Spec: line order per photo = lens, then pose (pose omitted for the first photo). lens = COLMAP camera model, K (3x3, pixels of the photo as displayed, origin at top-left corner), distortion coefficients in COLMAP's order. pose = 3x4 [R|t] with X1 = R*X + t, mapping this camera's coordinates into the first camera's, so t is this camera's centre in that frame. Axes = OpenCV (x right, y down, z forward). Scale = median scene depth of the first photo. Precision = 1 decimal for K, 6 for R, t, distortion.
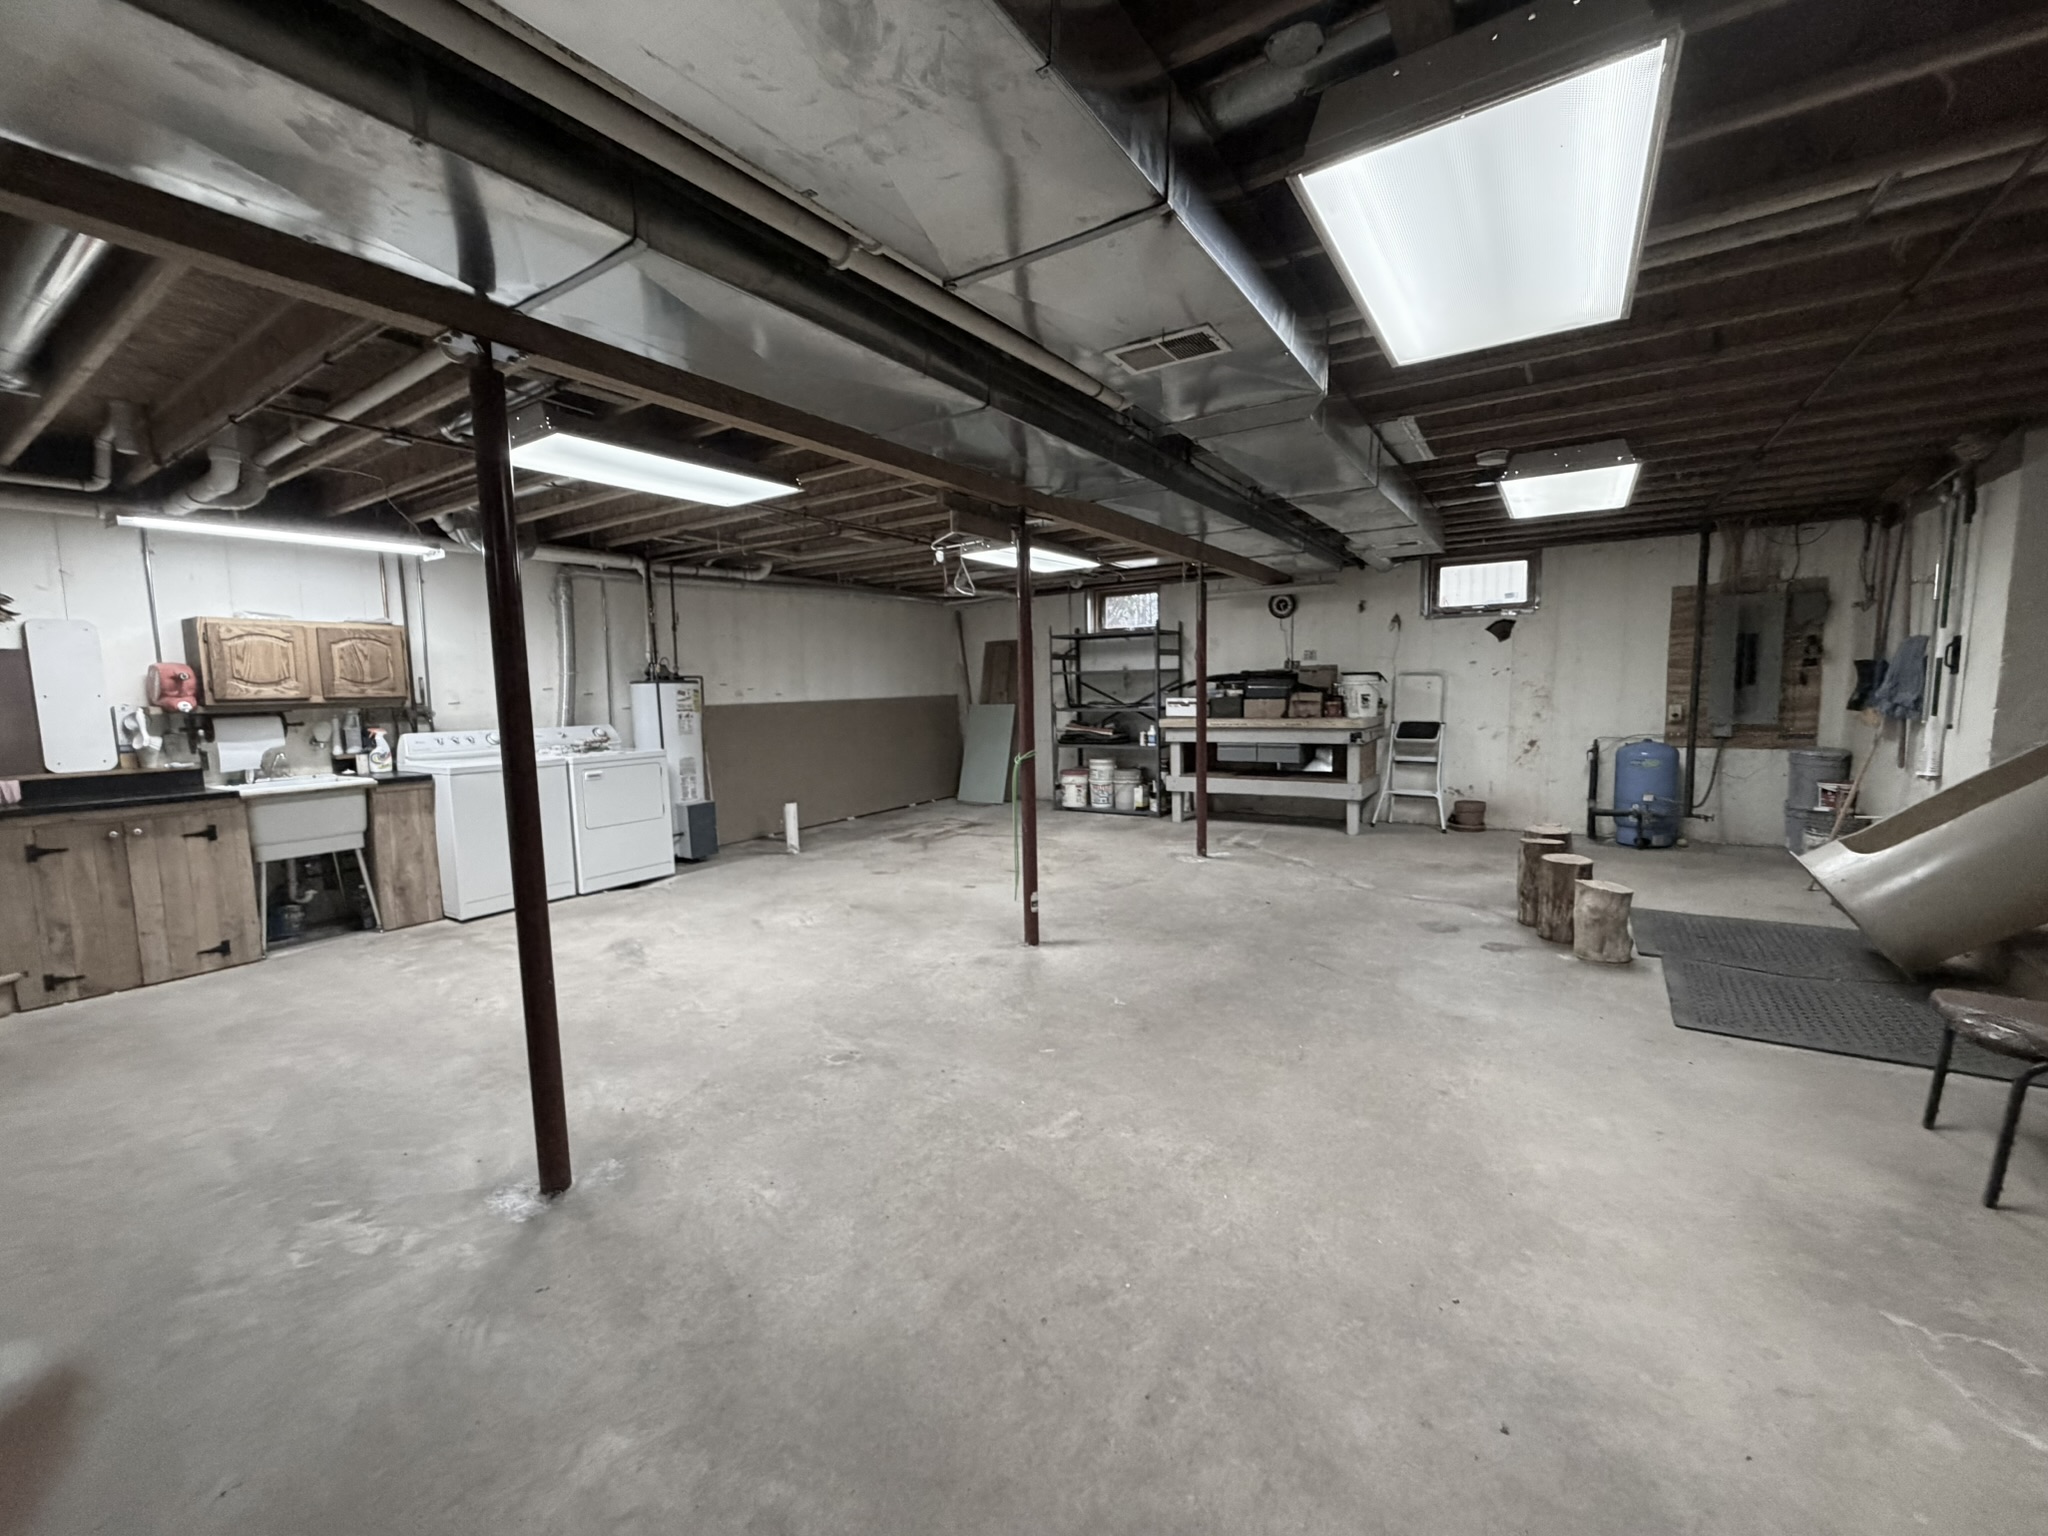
lens RADIAL K [[817.1, 0, 1020.9], [0, 817.1, 769.7], [0, 0, 1]] dist [-0.001119, 0.000574]
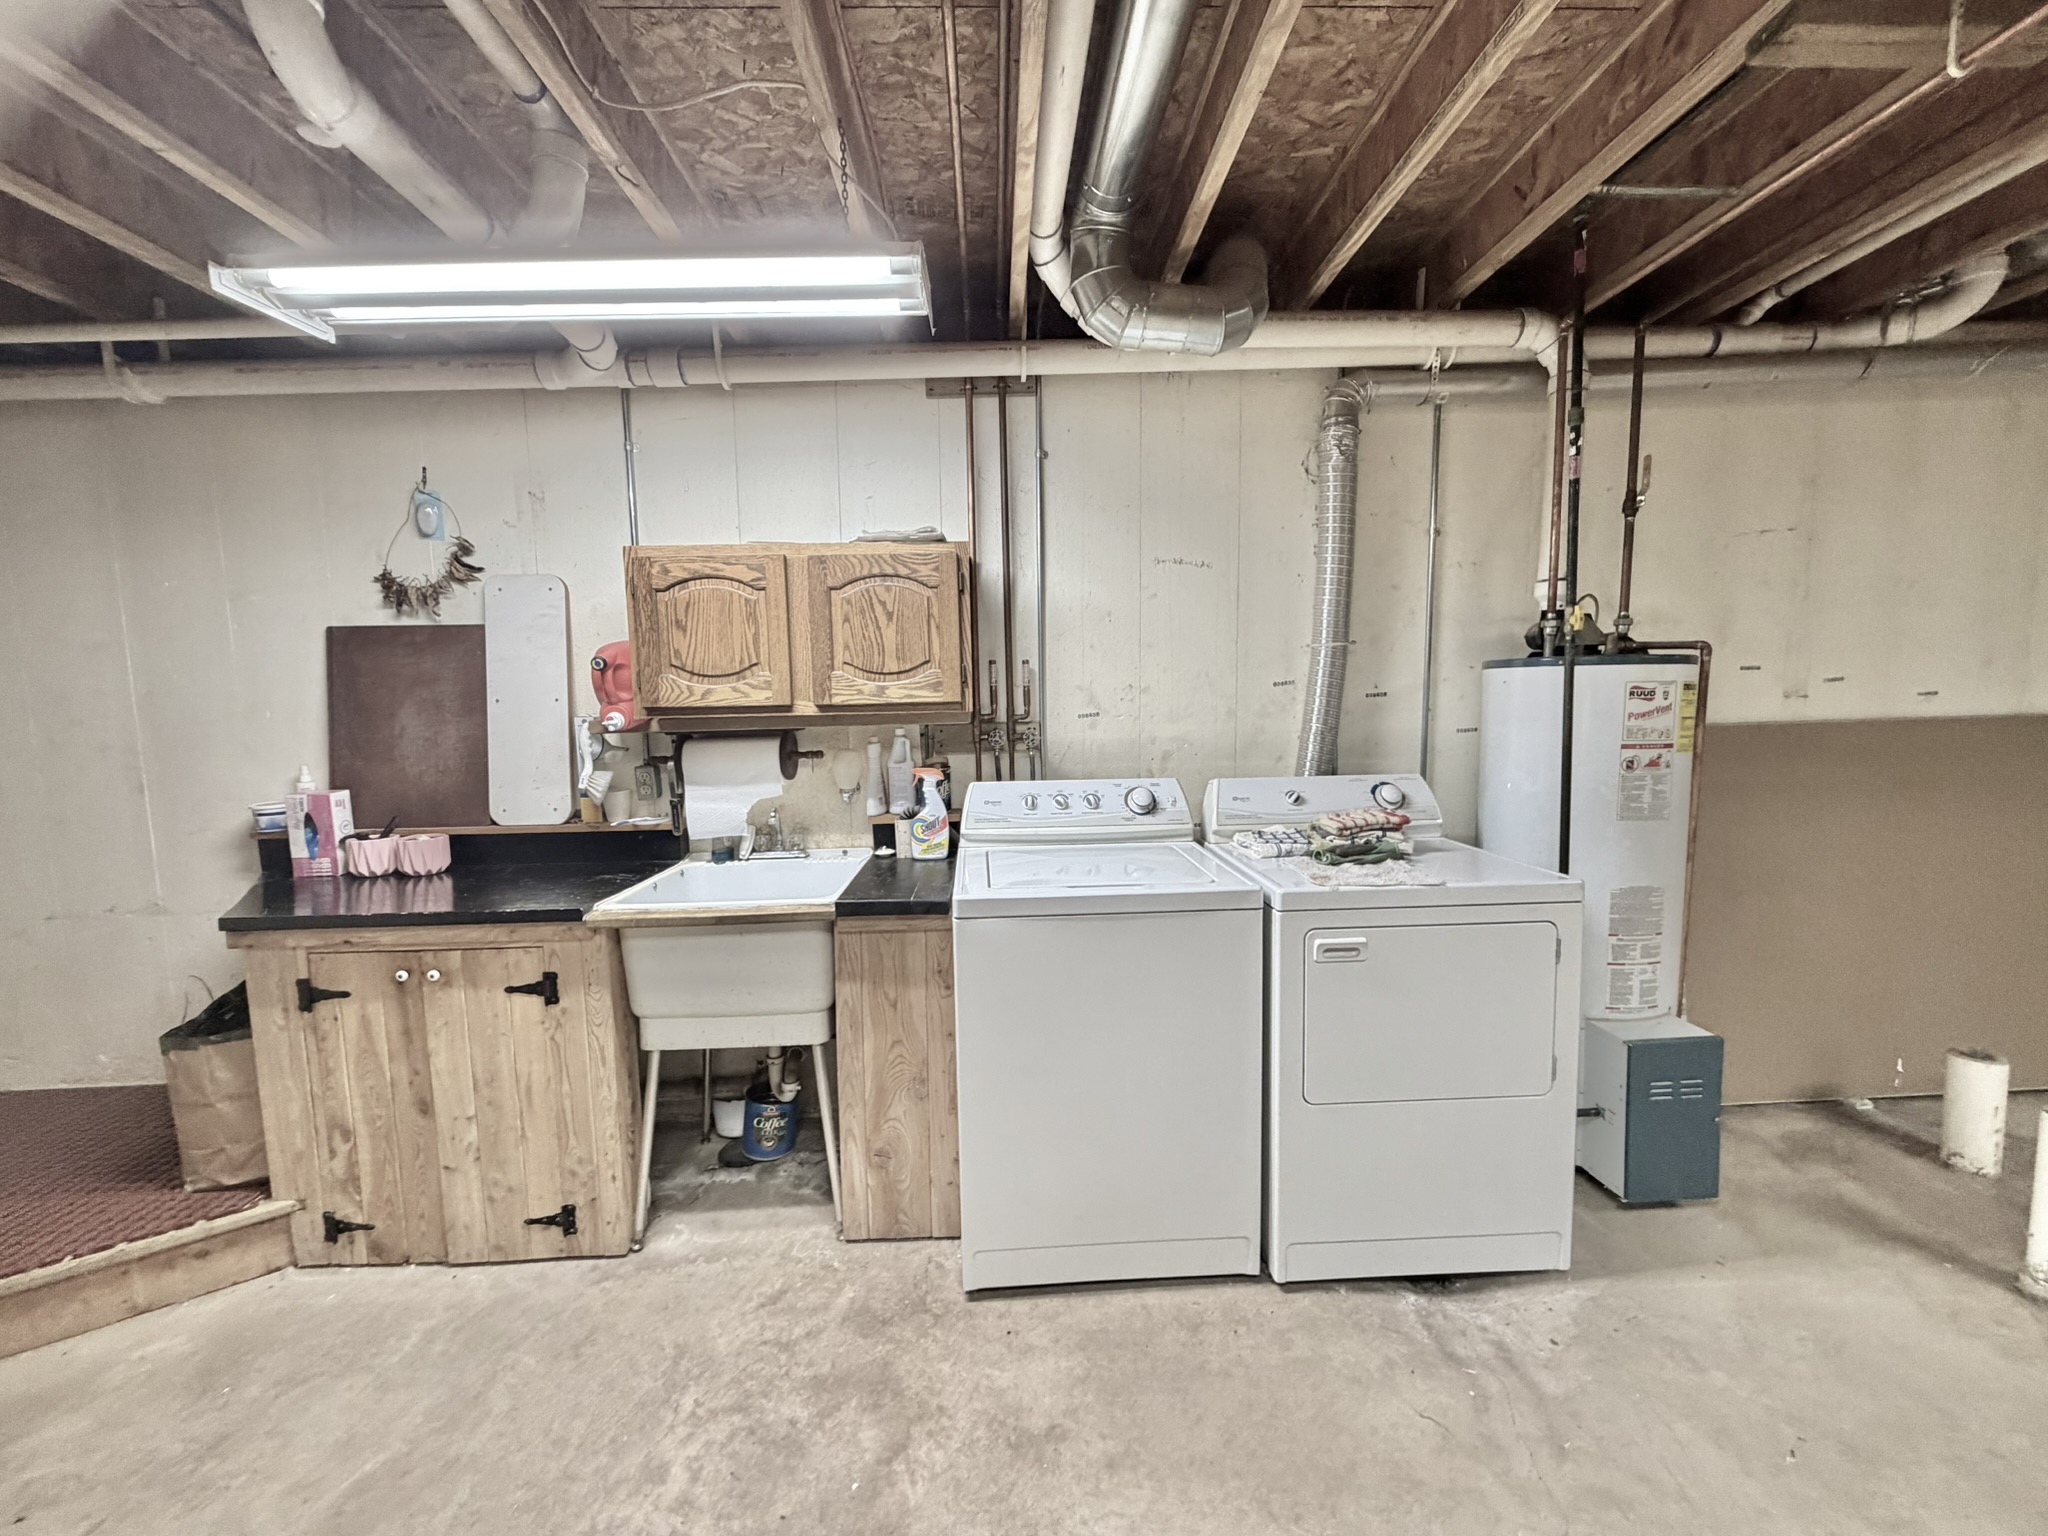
lens RADIAL K [[817.1, 0, 1020.9], [0, 817.1, 769.7], [0, 0, 1]] dist [-0.001119, 0.000574]
pose [[0.576476, 0.082923, -0.812895, -0.379219], [-0.073403, 0.996070, 0.049554, -0.080112], [0.813810, 0.031102, 0.580298, 0.792858]]
